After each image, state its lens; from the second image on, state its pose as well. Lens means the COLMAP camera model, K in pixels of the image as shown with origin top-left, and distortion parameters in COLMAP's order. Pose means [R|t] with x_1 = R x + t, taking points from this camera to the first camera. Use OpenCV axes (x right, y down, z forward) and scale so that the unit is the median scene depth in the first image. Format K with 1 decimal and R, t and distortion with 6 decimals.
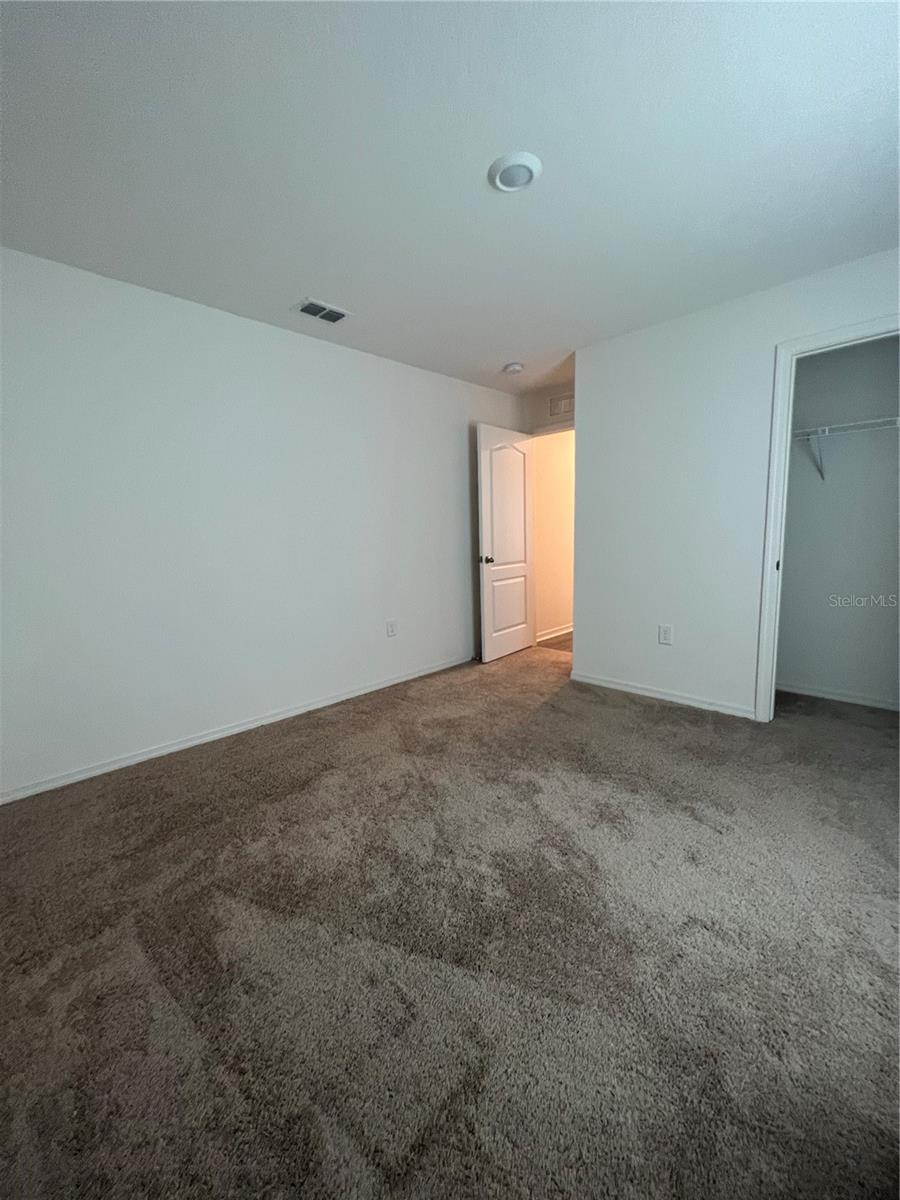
lens RADIAL K [[480.8, 0, 449.5], [0, 480.8, 598.3], [0, 0, 1]] dist [-0.000320, 0.000477]
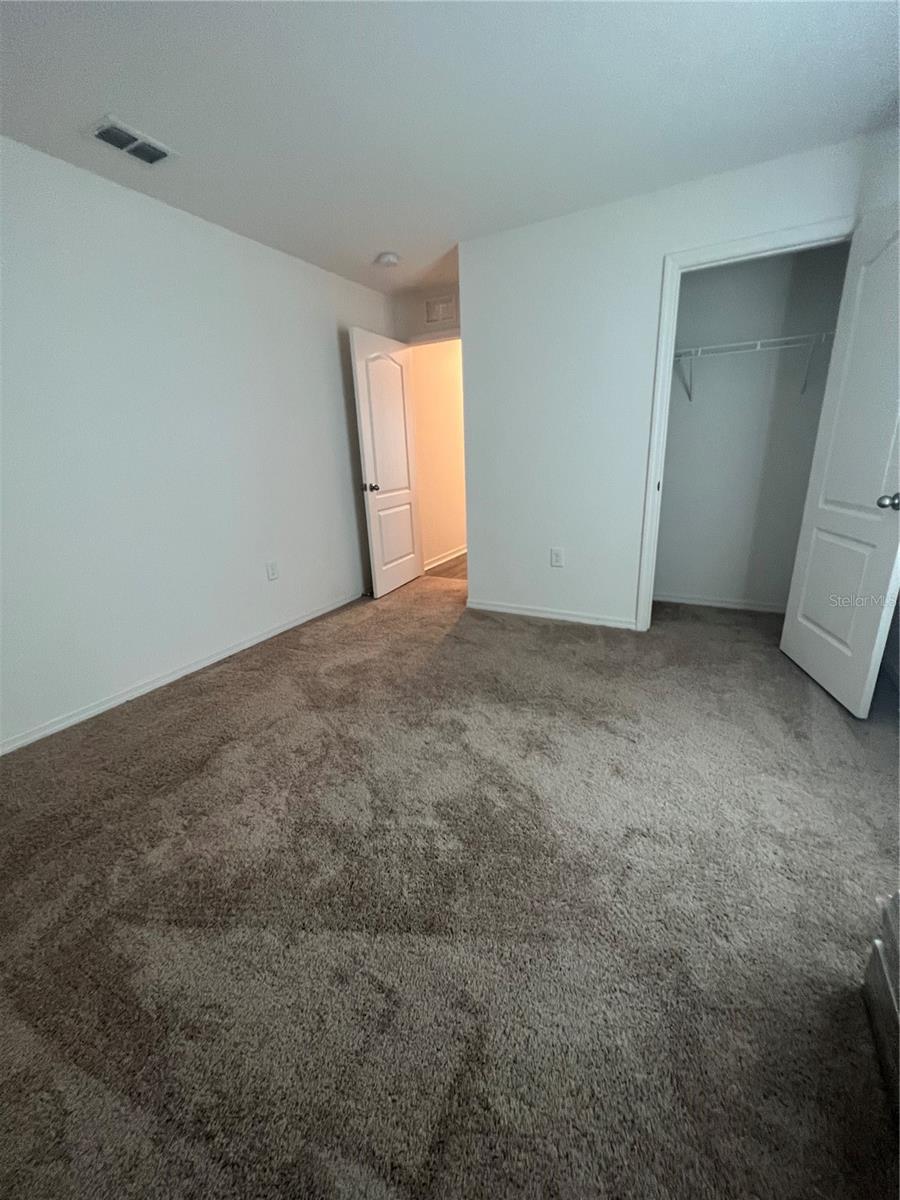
lens RADIAL K [[480.8, 0, 451.6], [0, 480.8, 600.1], [0, 0, 1]] dist [-0.000320, 0.000477]
pose [[0.958985, -0.093668, 0.267532, -0.097805], [0.049833, 0.984835, 0.166180, -0.031359], [-0.279041, -0.146032, 0.949110, 0.133752]]
